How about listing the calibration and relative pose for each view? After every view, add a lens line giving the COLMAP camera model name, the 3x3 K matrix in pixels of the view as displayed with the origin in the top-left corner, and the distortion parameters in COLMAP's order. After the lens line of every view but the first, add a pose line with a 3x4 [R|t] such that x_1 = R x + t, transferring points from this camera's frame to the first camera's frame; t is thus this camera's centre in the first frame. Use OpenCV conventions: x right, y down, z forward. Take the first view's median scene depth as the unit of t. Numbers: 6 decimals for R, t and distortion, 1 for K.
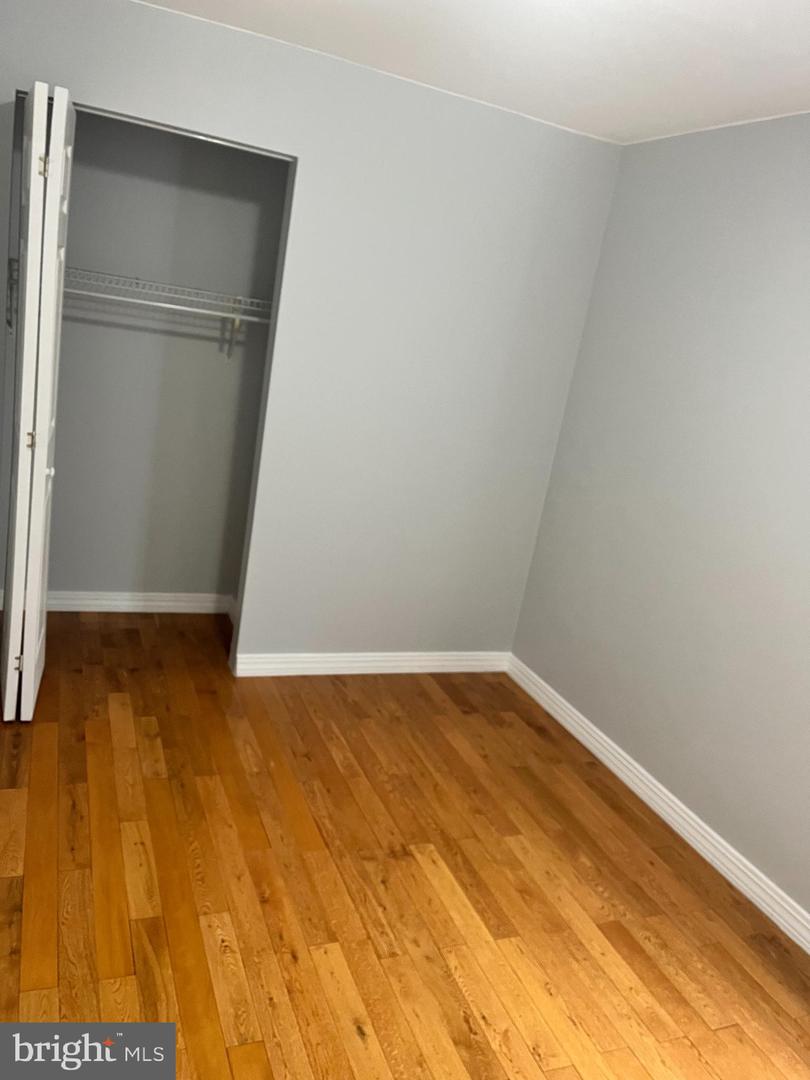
lens RADIAL K [[821.8, 0, 410.4], [0, 821.8, 542.3], [0, 0, 1]] dist [0.069228, -0.096089]
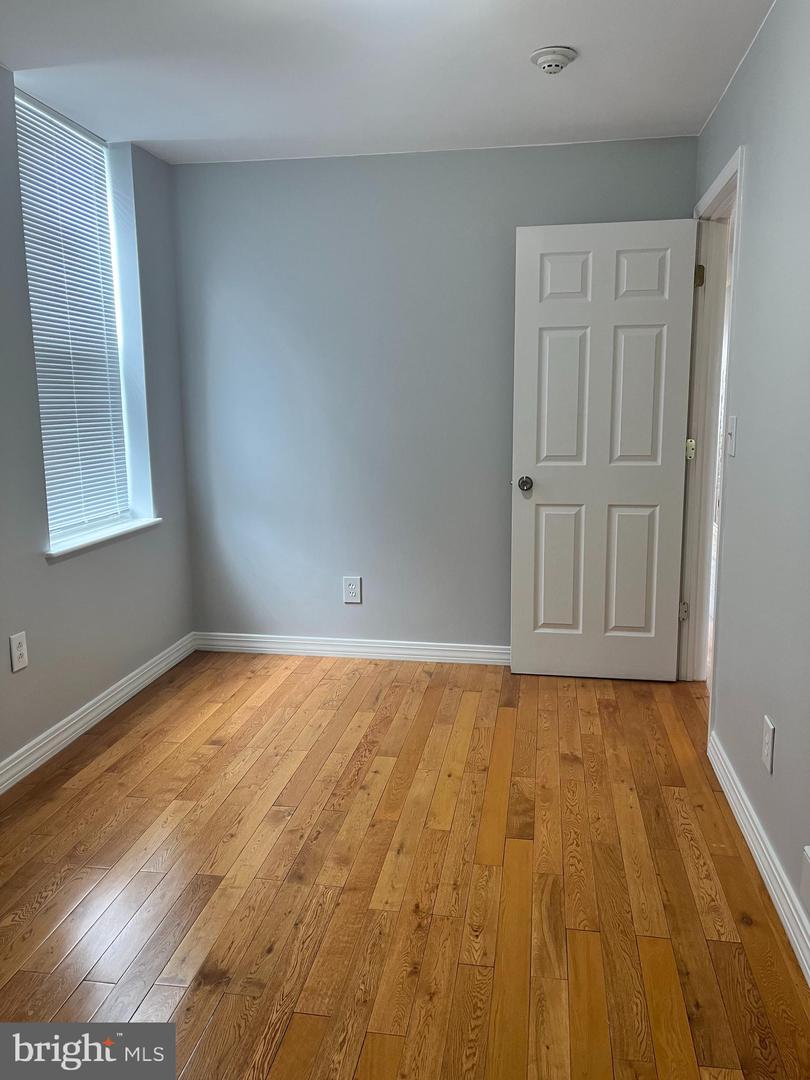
lens RADIAL K [[821.8, 0, 402.7], [0, 821.8, 532.7], [0, 0, 1]] dist [0.069228, -0.096089]
pose [[-0.837941, -0.247565, 0.486380, -0.479839], [0.022709, 0.874609, 0.484297, -0.383983], [-0.545288, 0.416858, -0.727249, 1.469367]]
